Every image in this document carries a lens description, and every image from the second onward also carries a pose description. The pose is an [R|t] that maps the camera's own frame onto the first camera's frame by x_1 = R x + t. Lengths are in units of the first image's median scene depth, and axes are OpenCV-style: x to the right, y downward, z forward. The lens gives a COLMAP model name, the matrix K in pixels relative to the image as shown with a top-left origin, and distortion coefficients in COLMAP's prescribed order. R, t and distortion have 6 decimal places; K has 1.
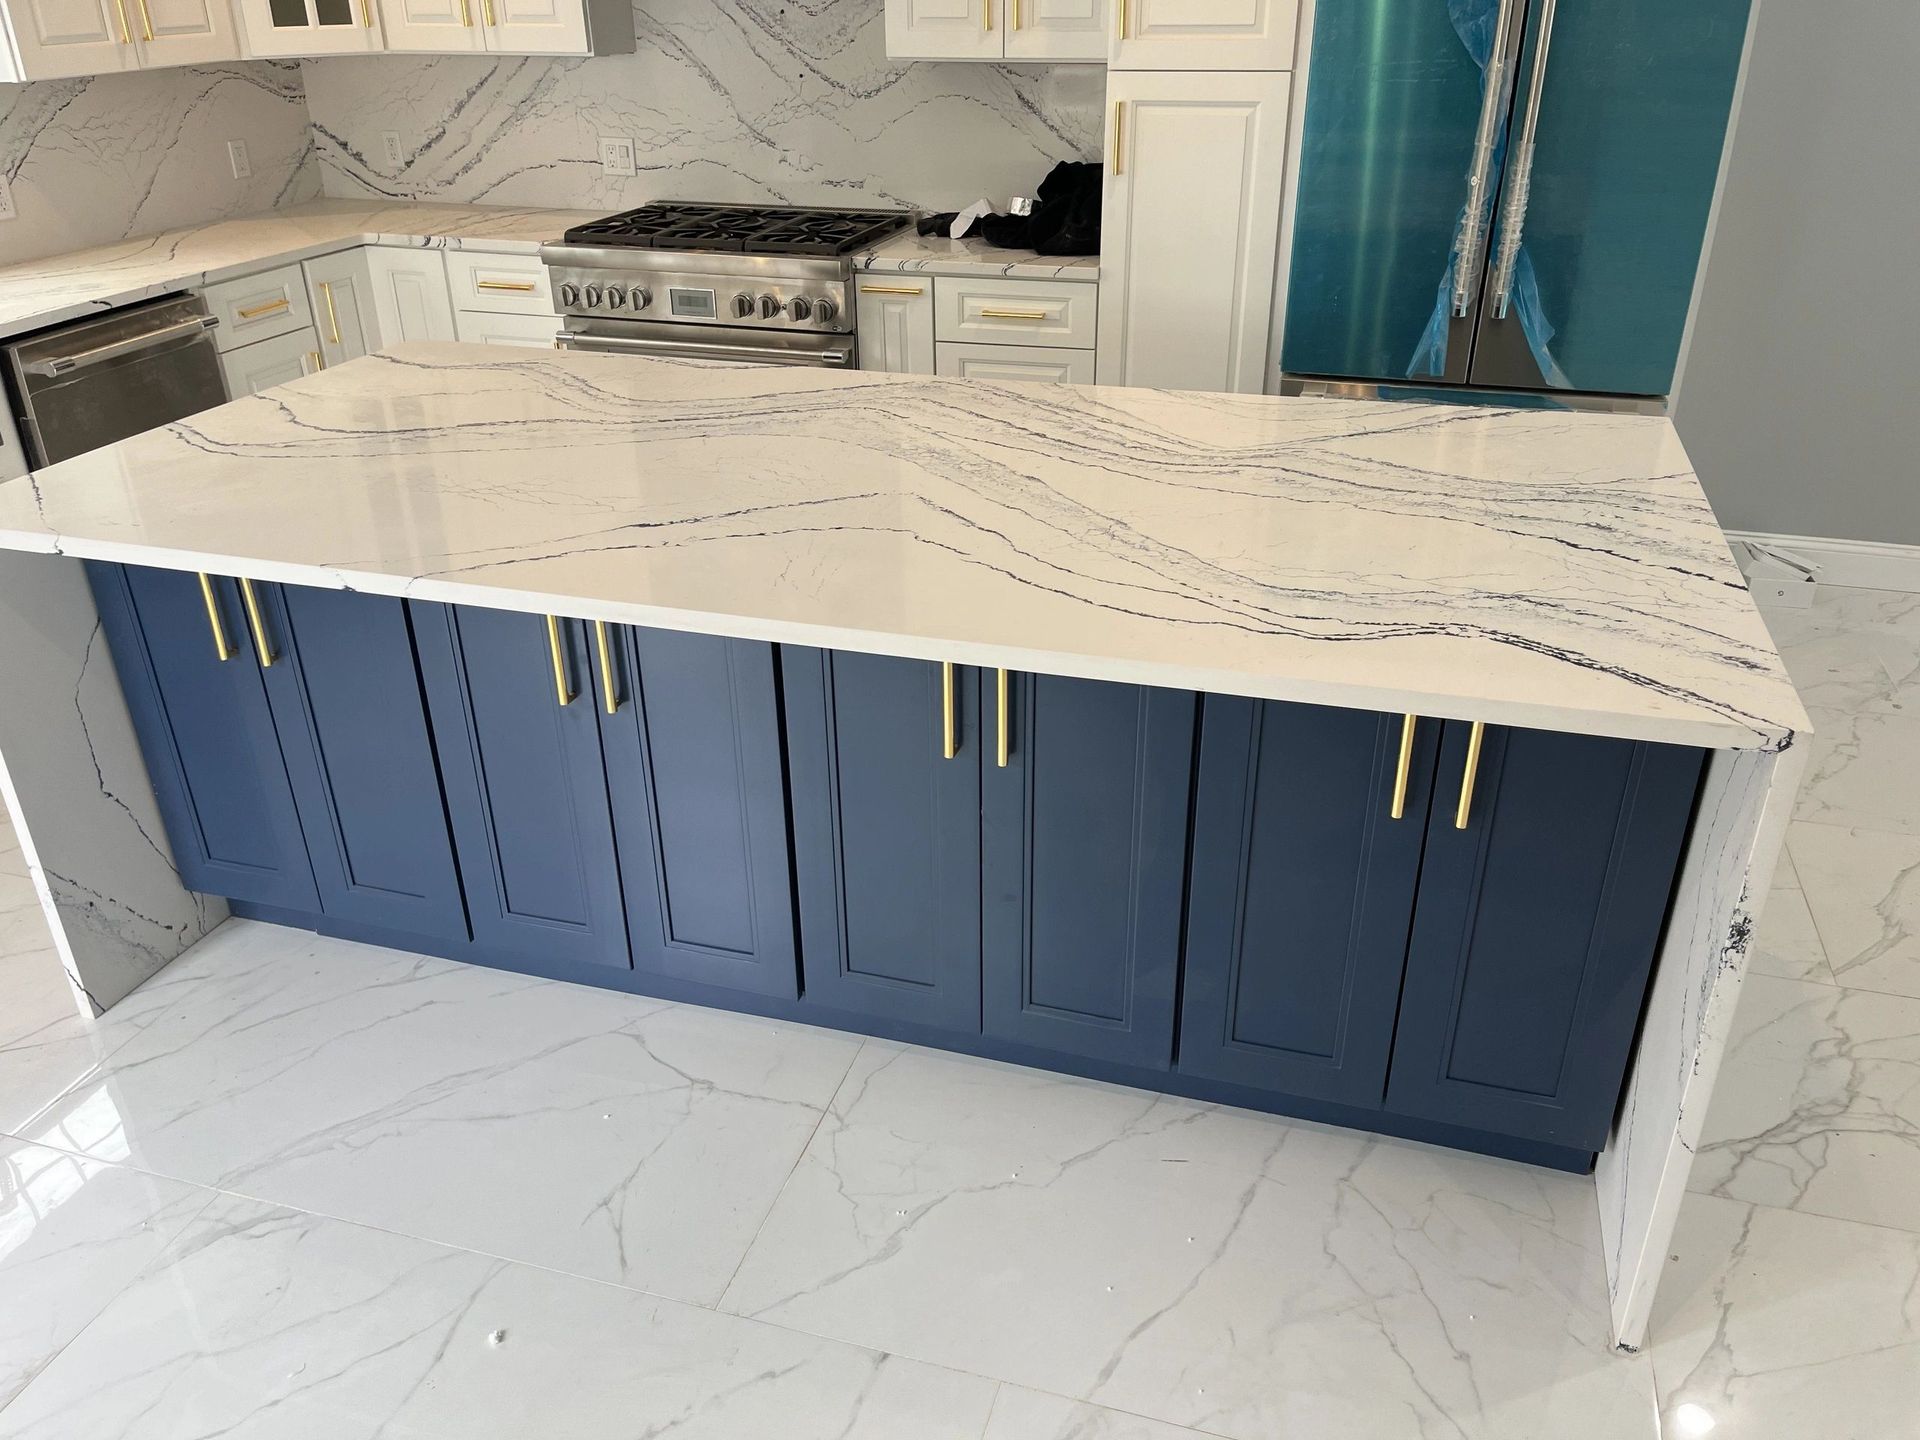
lens RADIAL K [[1463.3, 0, 983.2], [0, 1463.3, 734.8], [0, 0, 1]] dist [0.054208, -0.089657]
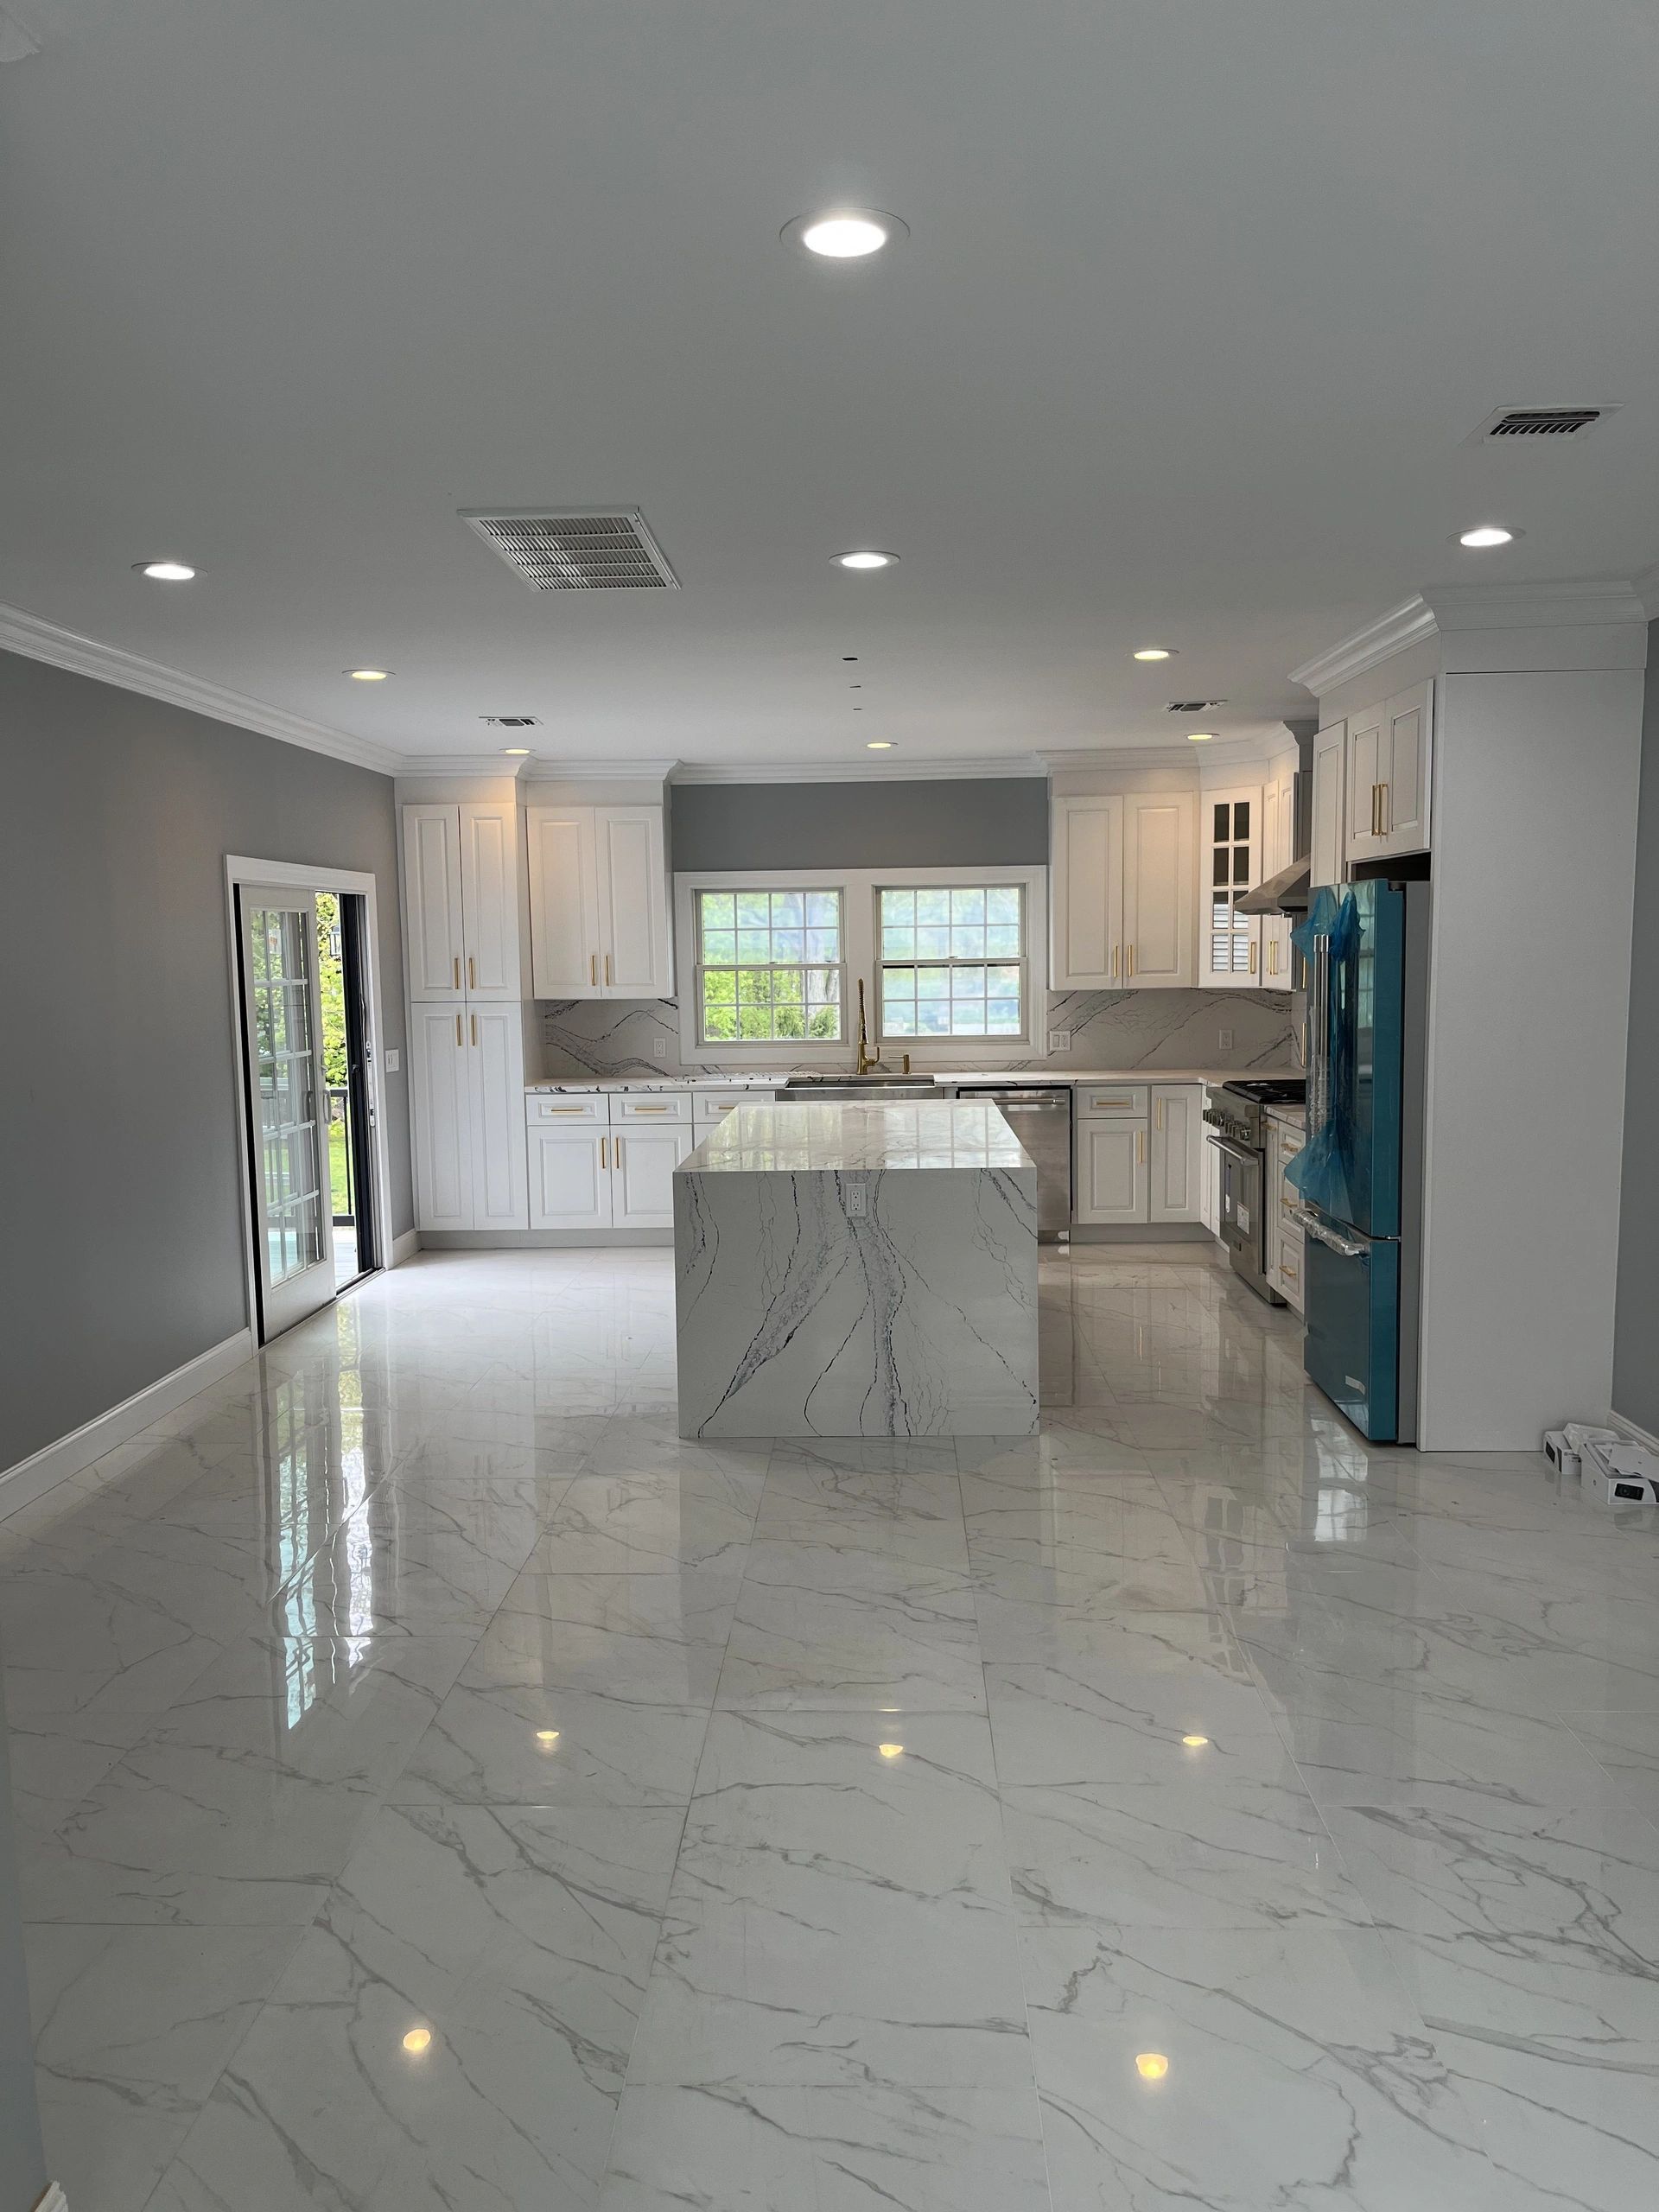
lens RADIAL K [[1660.9, 0, 829.5], [0, 1660.9, 1106.0], [0, 0, 1]] dist [0.126279, -0.223711]
pose [[0.245048, 0.094134, -0.964930, 1.647481], [-0.432540, 0.901348, -0.021914, -0.080897], [0.867675, 0.422741, 0.261590, 0.108074]]
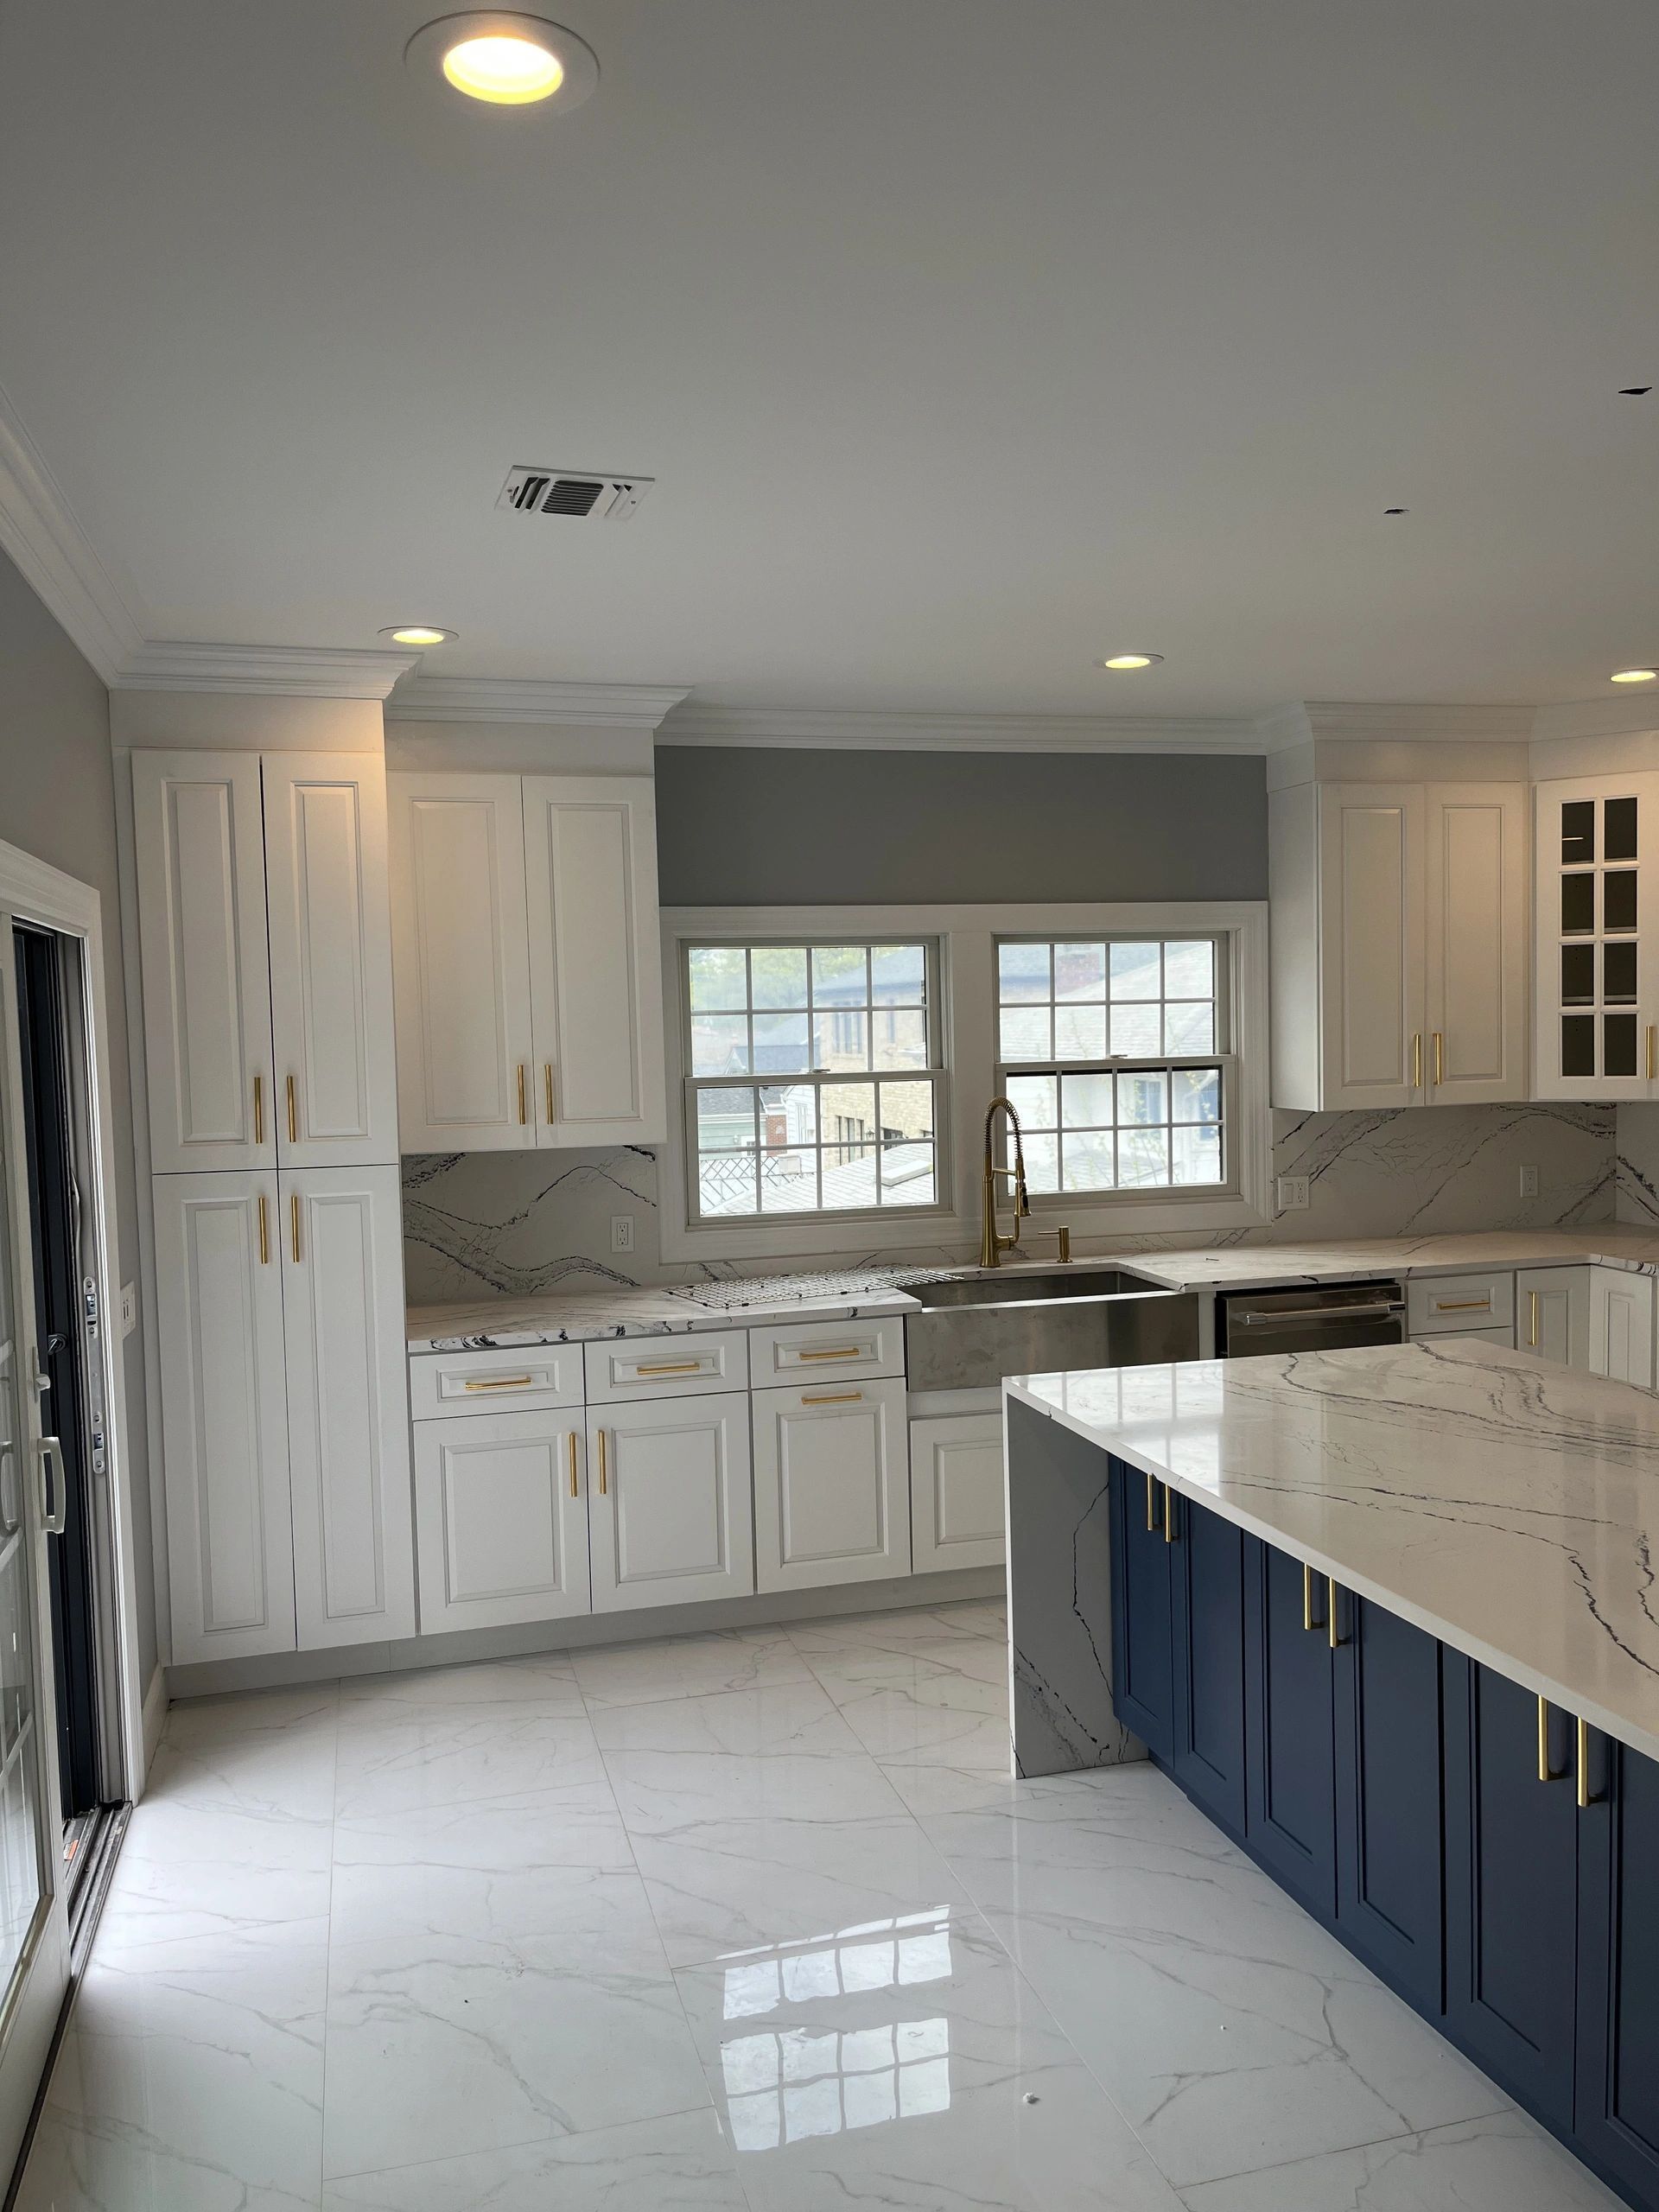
lens RADIAL K [[1663.0, 0, 837.7], [0, 1663.0, 1107.9], [0, 0, 1]] dist [0.059512, -0.090626]
pose [[0.529255, 0.033528, -0.847800, 0.361447], [-0.368731, 0.909015, -0.194238, -0.000569], [0.764151, 0.415412, 0.493464, -0.064049]]
